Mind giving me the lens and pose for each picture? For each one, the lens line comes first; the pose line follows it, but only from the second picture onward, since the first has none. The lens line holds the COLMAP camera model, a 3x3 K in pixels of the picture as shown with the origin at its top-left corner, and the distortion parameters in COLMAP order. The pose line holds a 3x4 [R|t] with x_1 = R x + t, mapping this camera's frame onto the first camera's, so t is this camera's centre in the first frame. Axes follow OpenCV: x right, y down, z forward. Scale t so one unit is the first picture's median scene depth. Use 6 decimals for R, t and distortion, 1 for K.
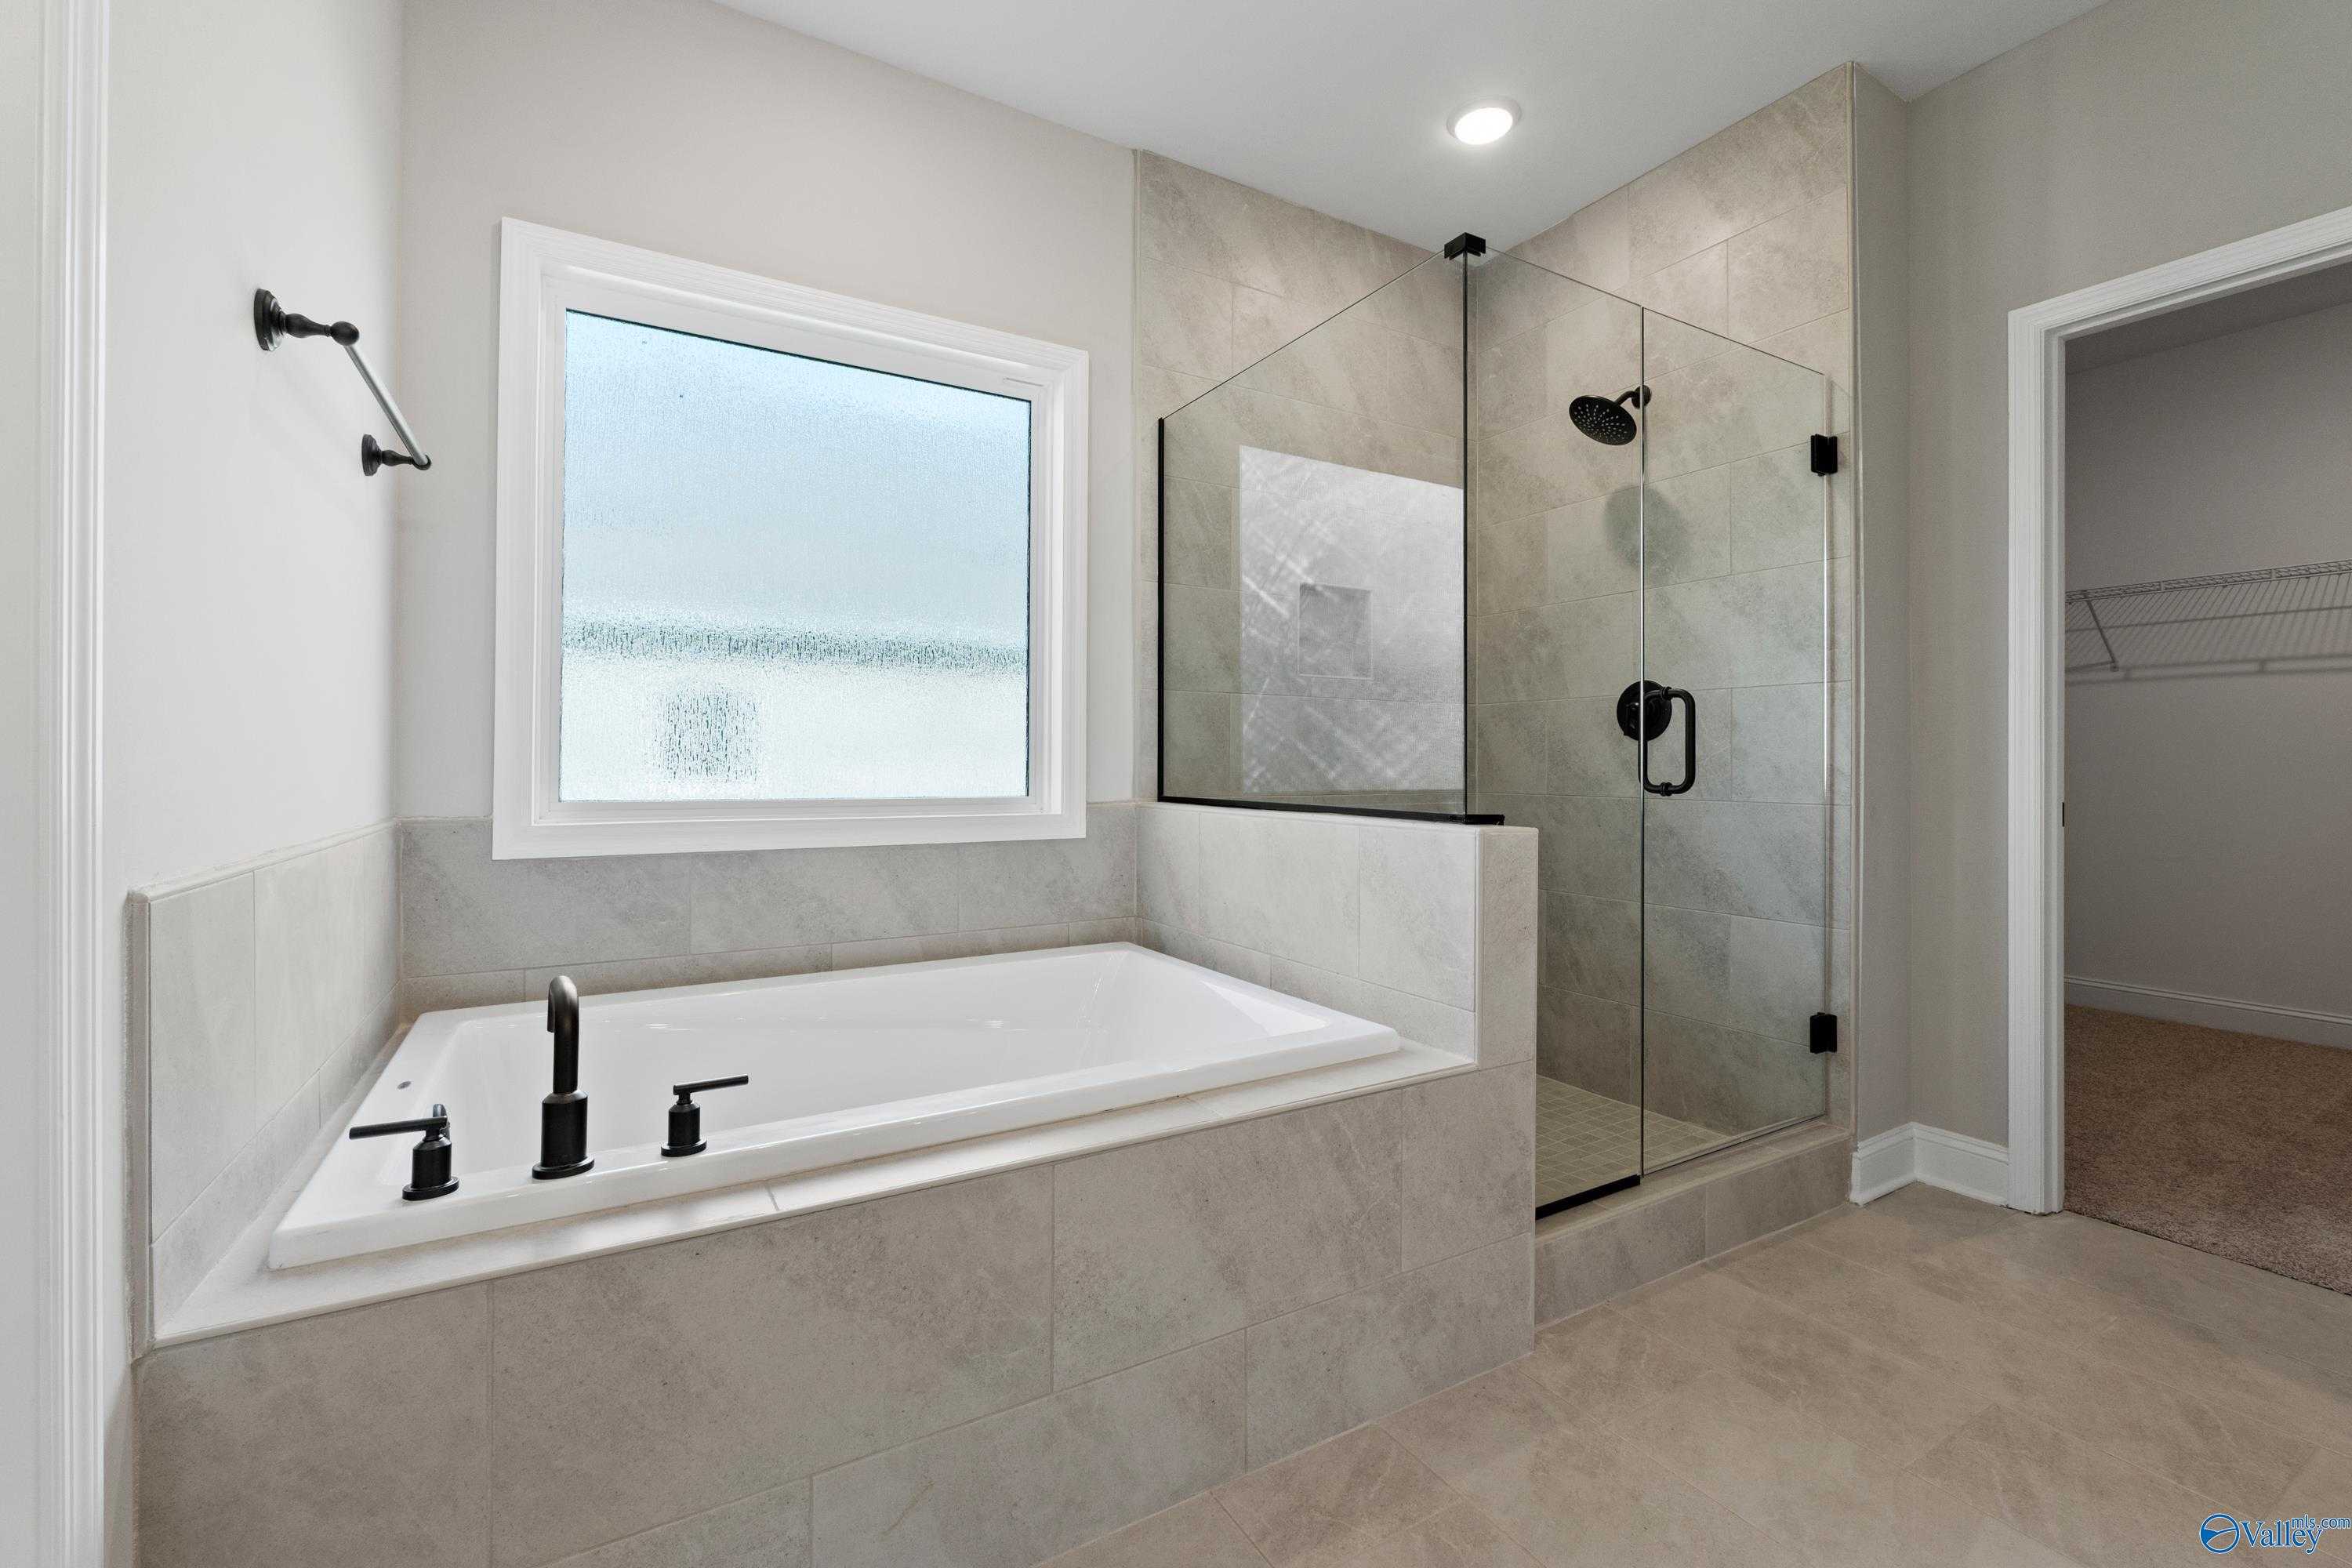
lens RADIAL K [[995.9, 0, 1156.5], [0, 995.9, 769.4], [0, 0, 1]] dist [-0.012196, -0.000922]
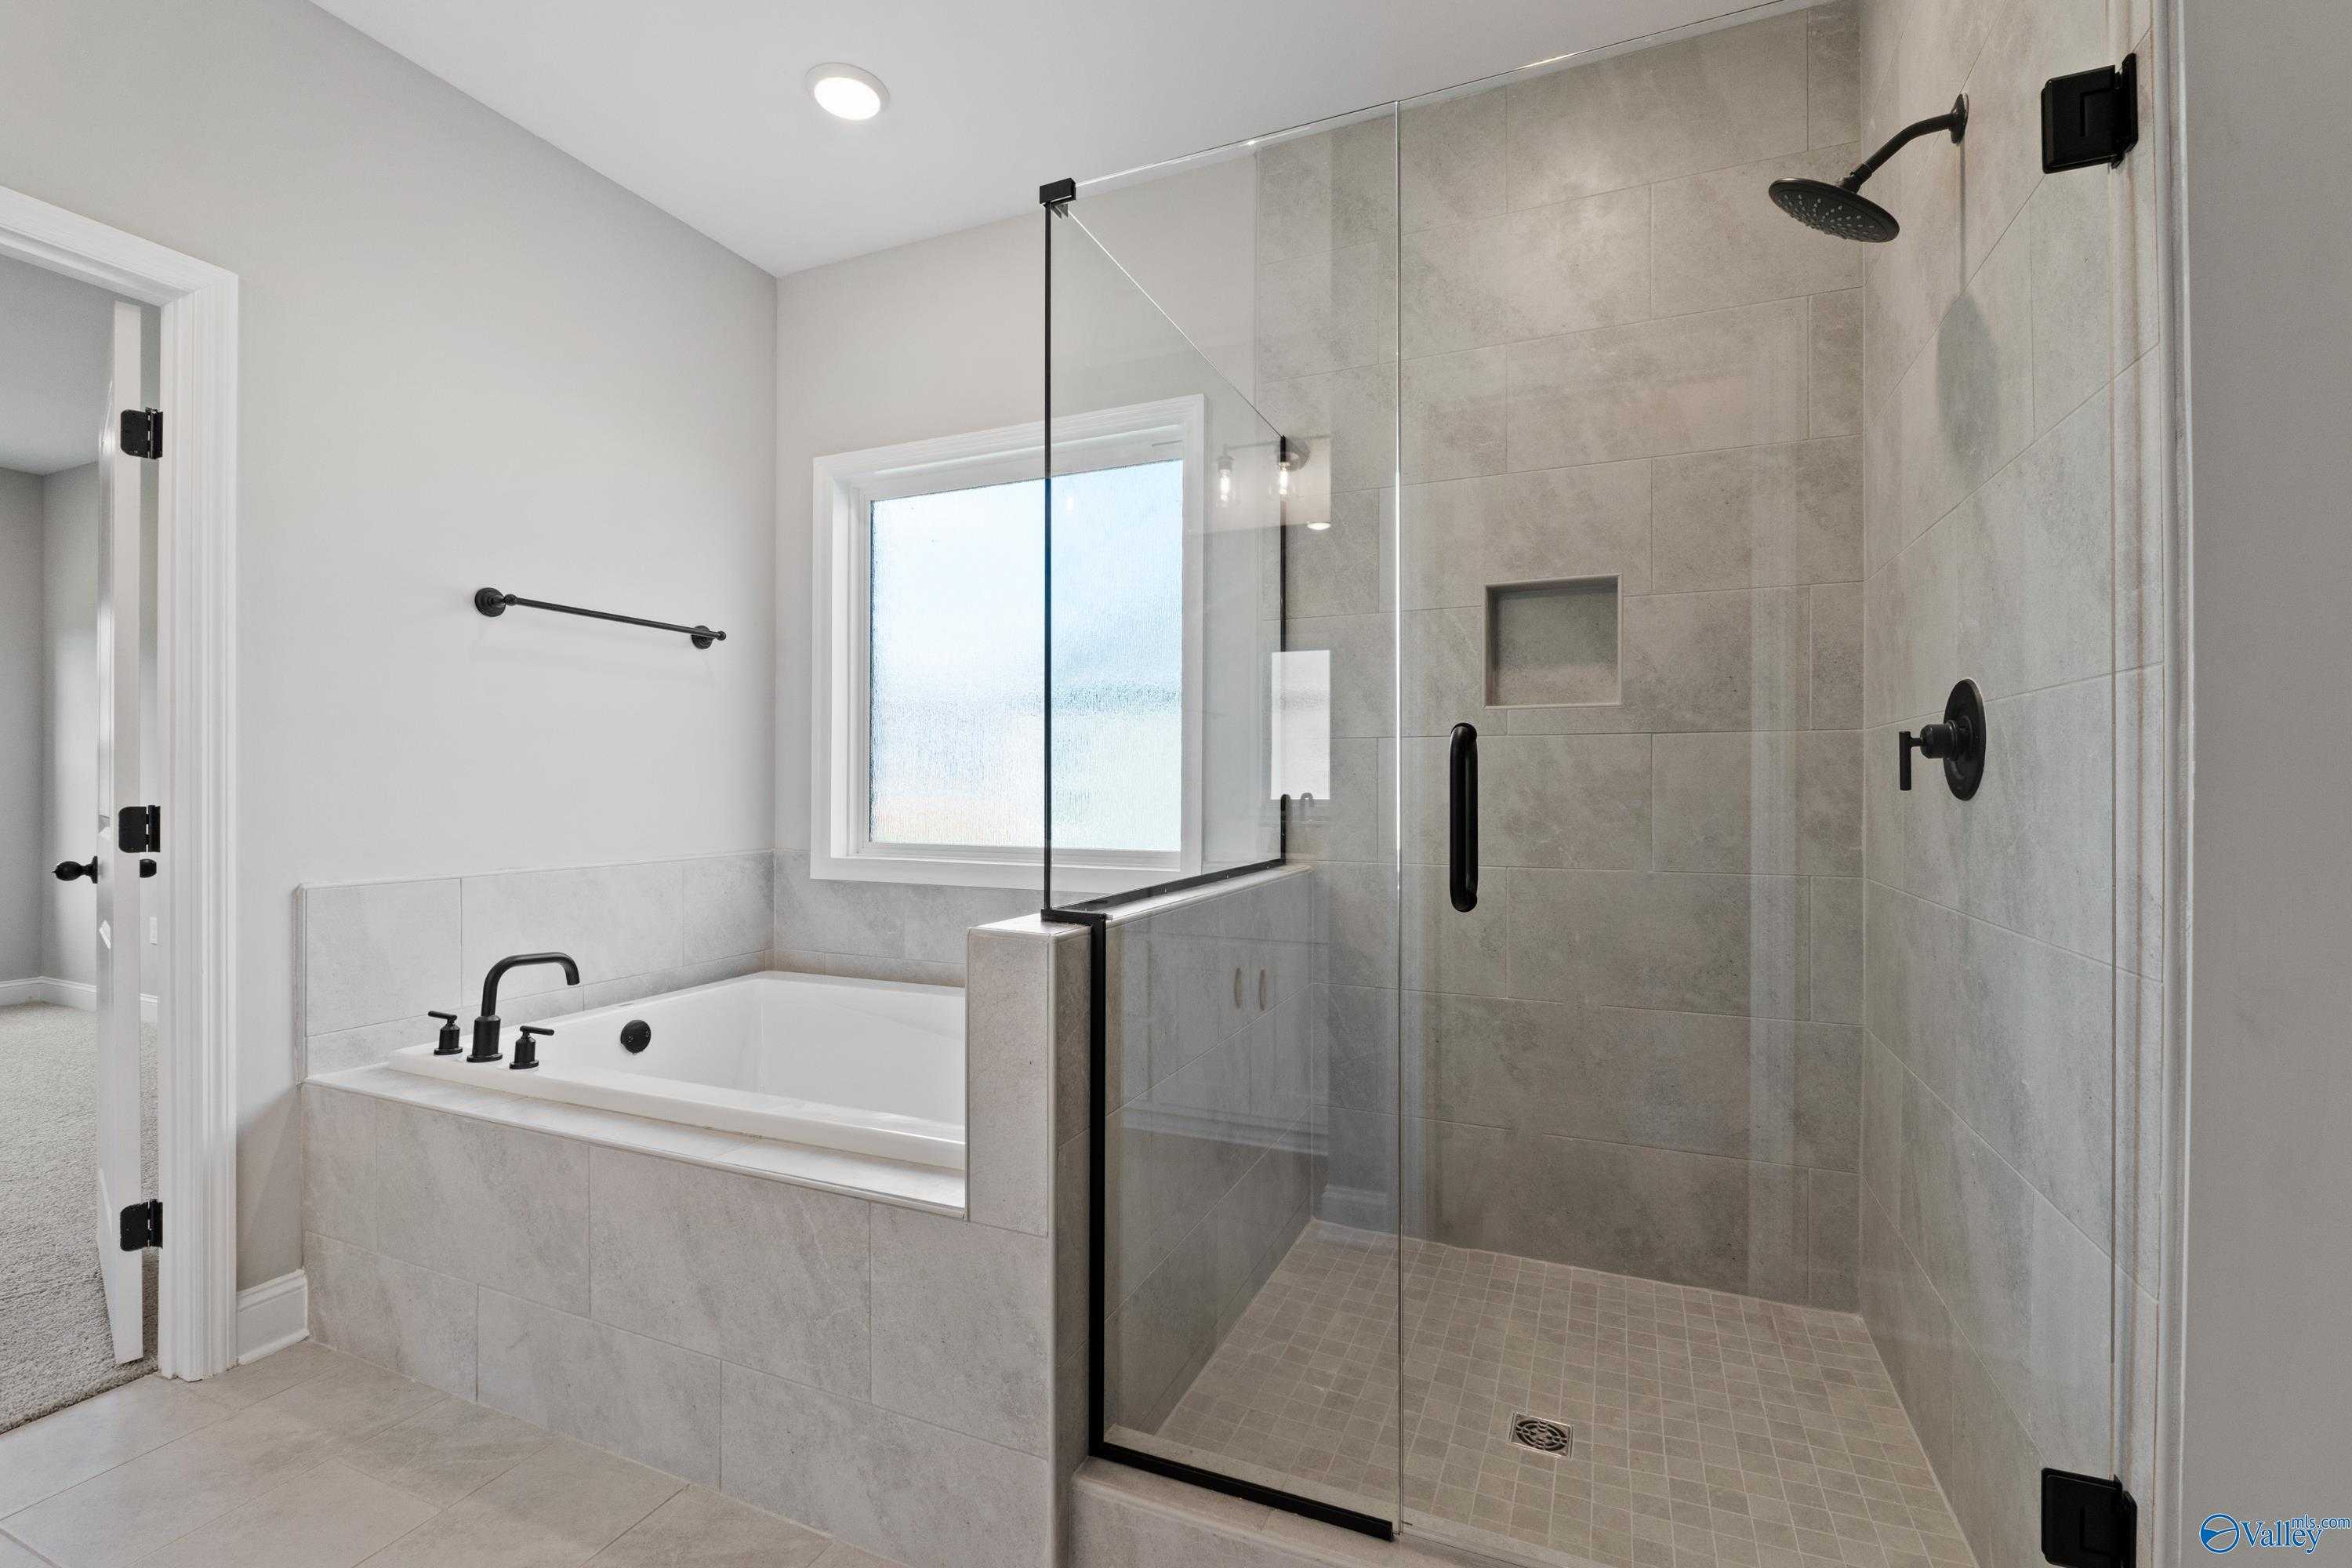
lens RADIAL K [[989.6, 0, 1186.4], [0, 989.6, 789.8], [0, 0, 1]] dist [-0.012290, 0.000007]
pose [[0.606890, -0.000709, -0.794786, 0.825660], [-0.001270, 0.999997, -0.001862, -0.040396], [0.794785, 0.002139, 0.606887, 0.491317]]
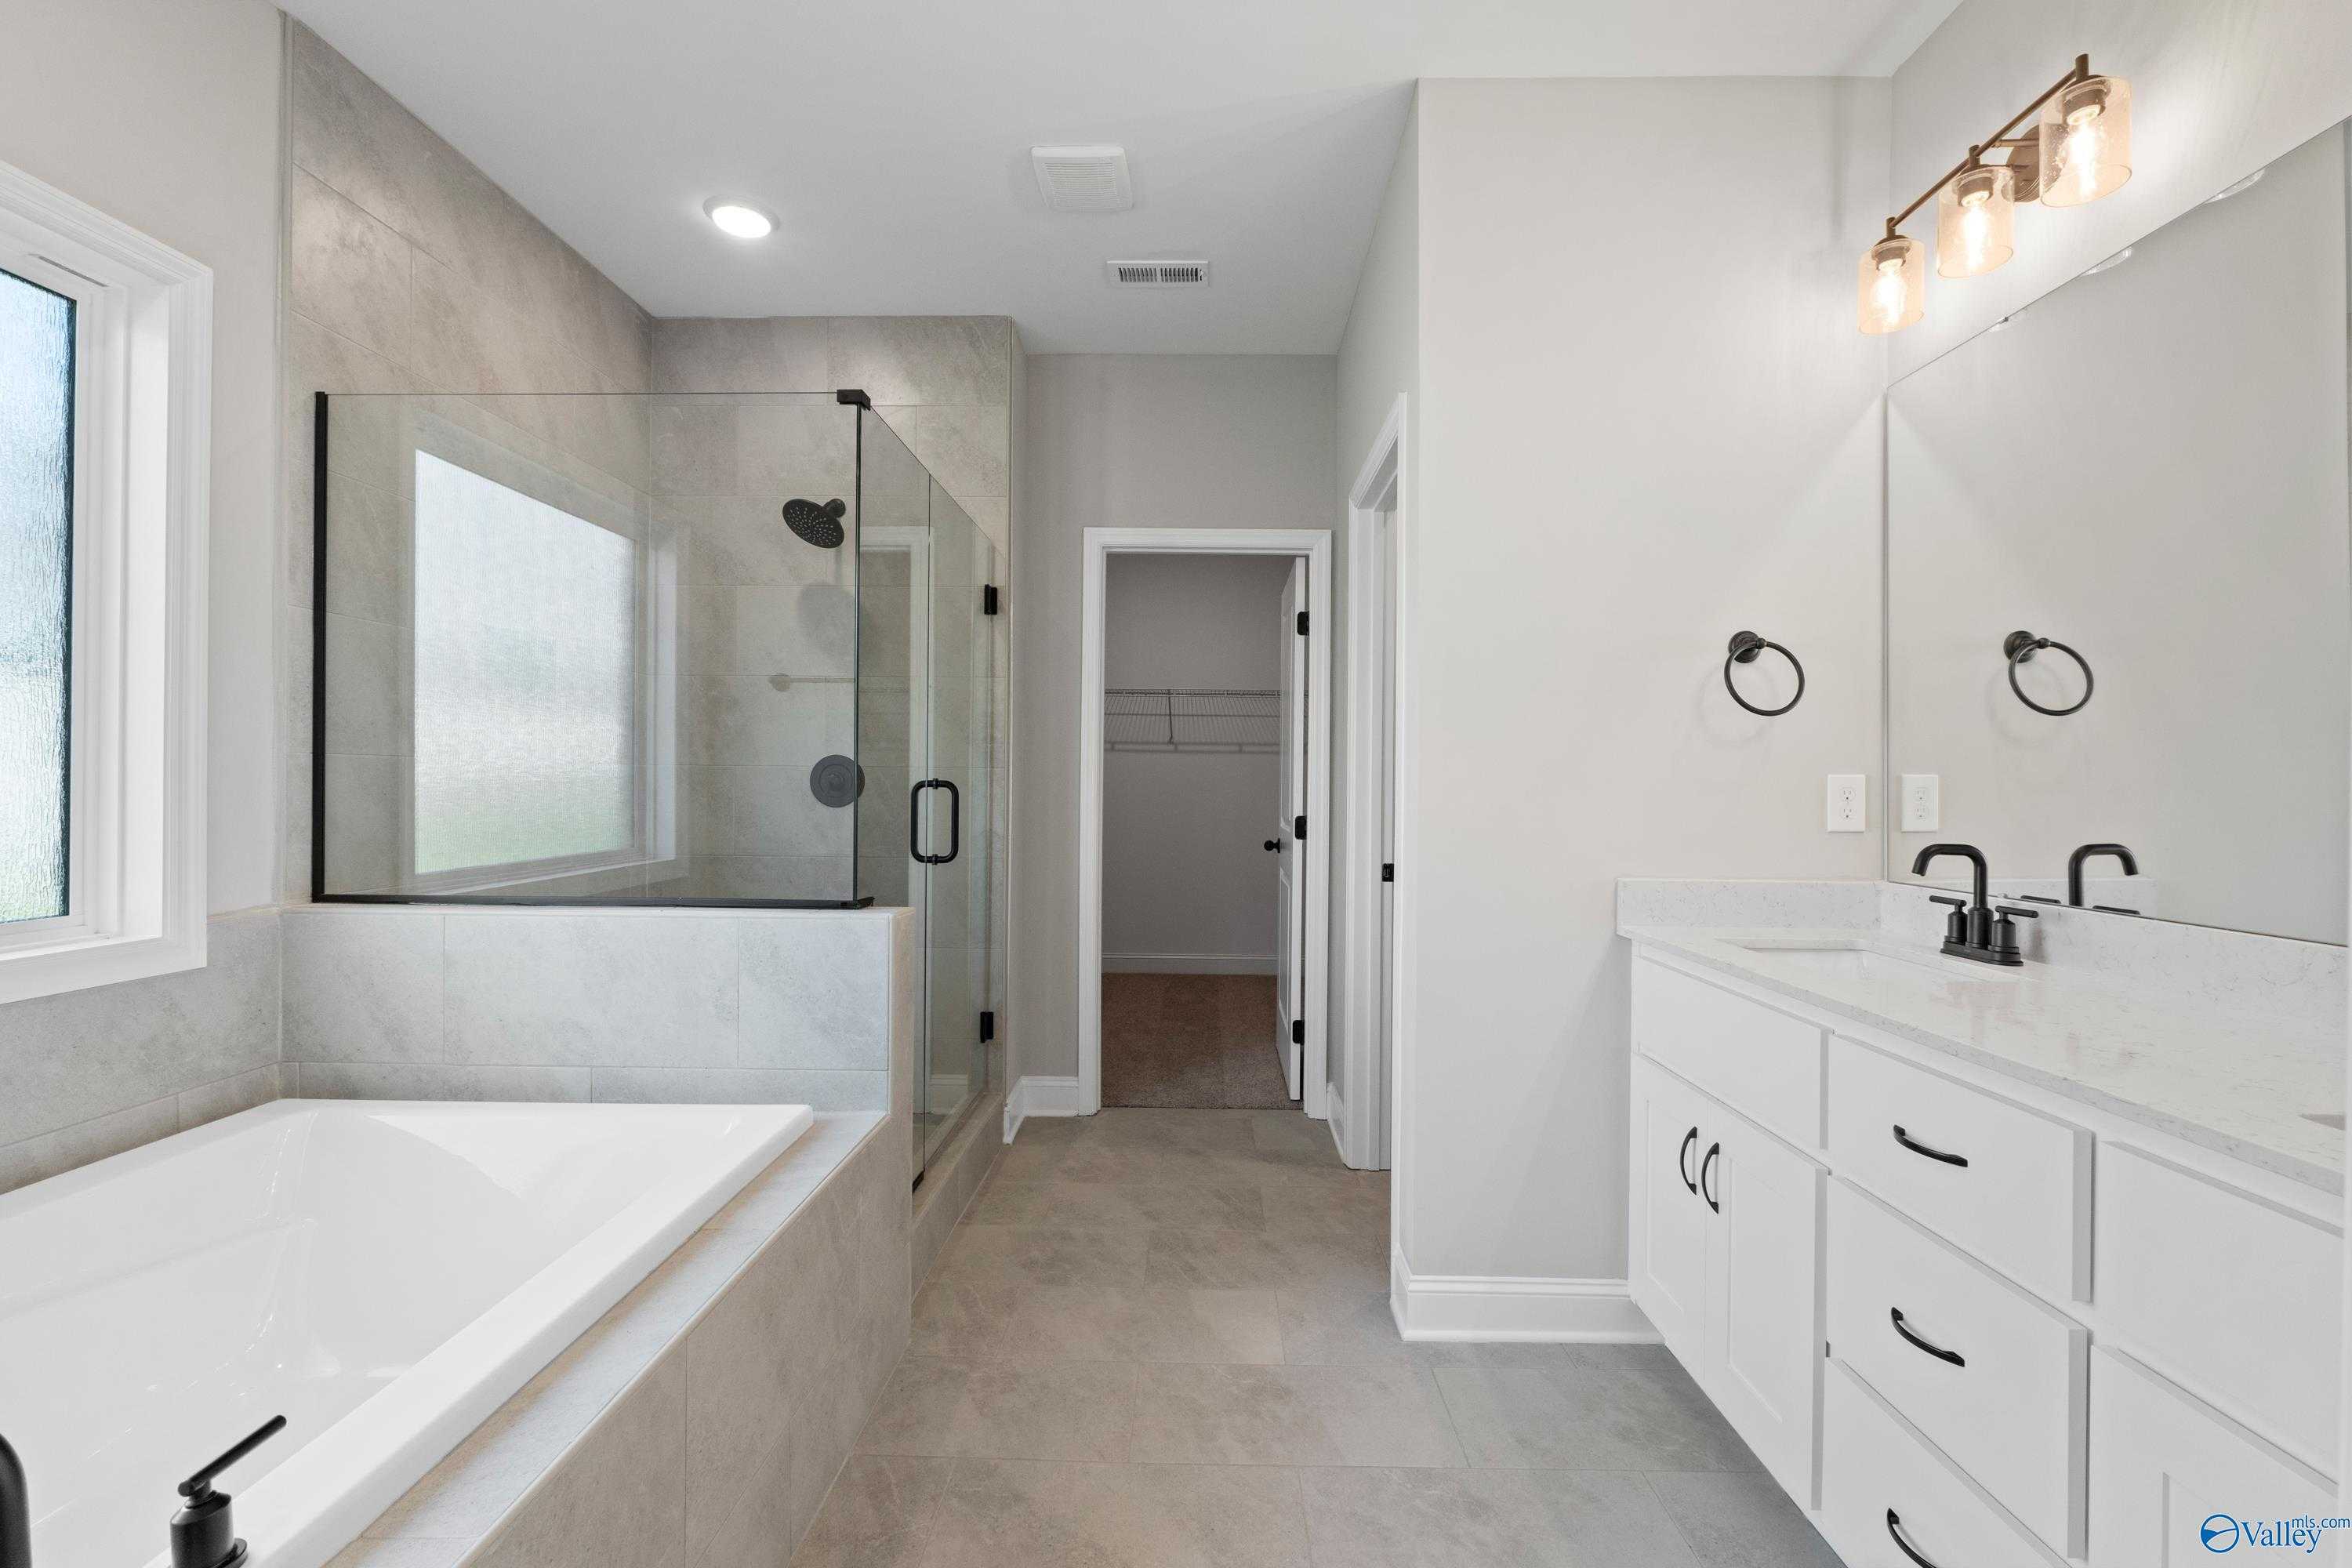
lens RADIAL K [[1003.3, 0, 1184.3], [0, 1003.3, 800.9], [0, 0, 1]] dist [-0.013237, -0.000418]
pose [[0.513912, -0.016840, 0.857677, -0.383235], [0.003126, 0.999837, 0.017758, -0.070558], [-0.857837, -0.006445, 0.513881, 0.071539]]
